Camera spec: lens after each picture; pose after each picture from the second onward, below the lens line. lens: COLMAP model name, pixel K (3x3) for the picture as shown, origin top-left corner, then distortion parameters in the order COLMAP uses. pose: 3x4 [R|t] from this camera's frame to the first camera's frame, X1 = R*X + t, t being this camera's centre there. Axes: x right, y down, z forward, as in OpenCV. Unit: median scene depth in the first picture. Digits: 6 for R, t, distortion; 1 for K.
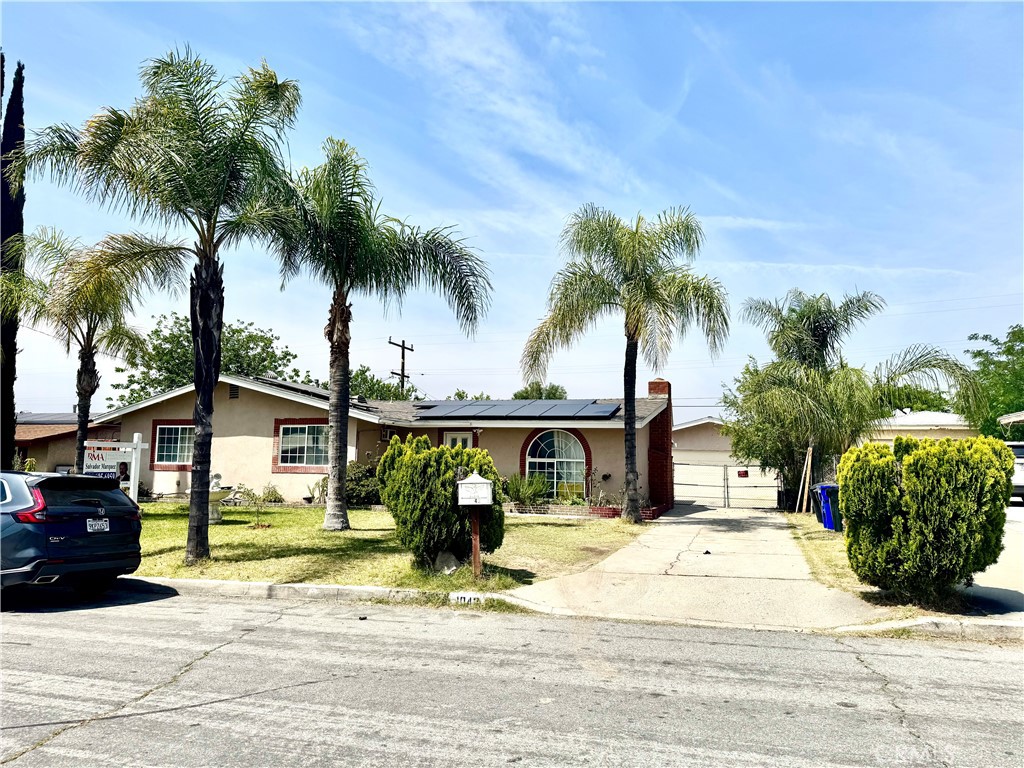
lens RADIAL K [[713.9, 0, 512.0], [0, 713.9, 384.0], [0, 0, 1]] dist [0.075156, -0.120939]
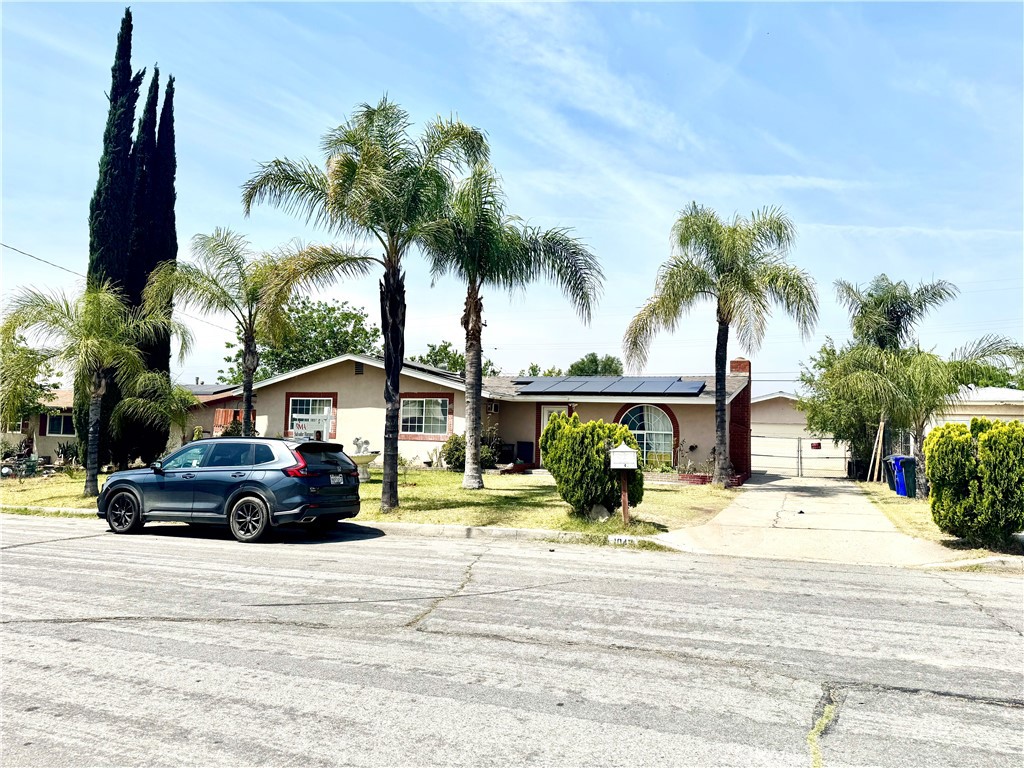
lens RADIAL K [[713.9, 0, 512.0], [0, 713.9, 384.0], [0, 0, 1]] dist [0.075156, -0.120939]
pose [[0.997919, 0.005273, -0.064262, -0.114942], [-0.002500, 0.999065, 0.043161, -0.023315], [0.064430, -0.042910, 0.996999, -0.182059]]
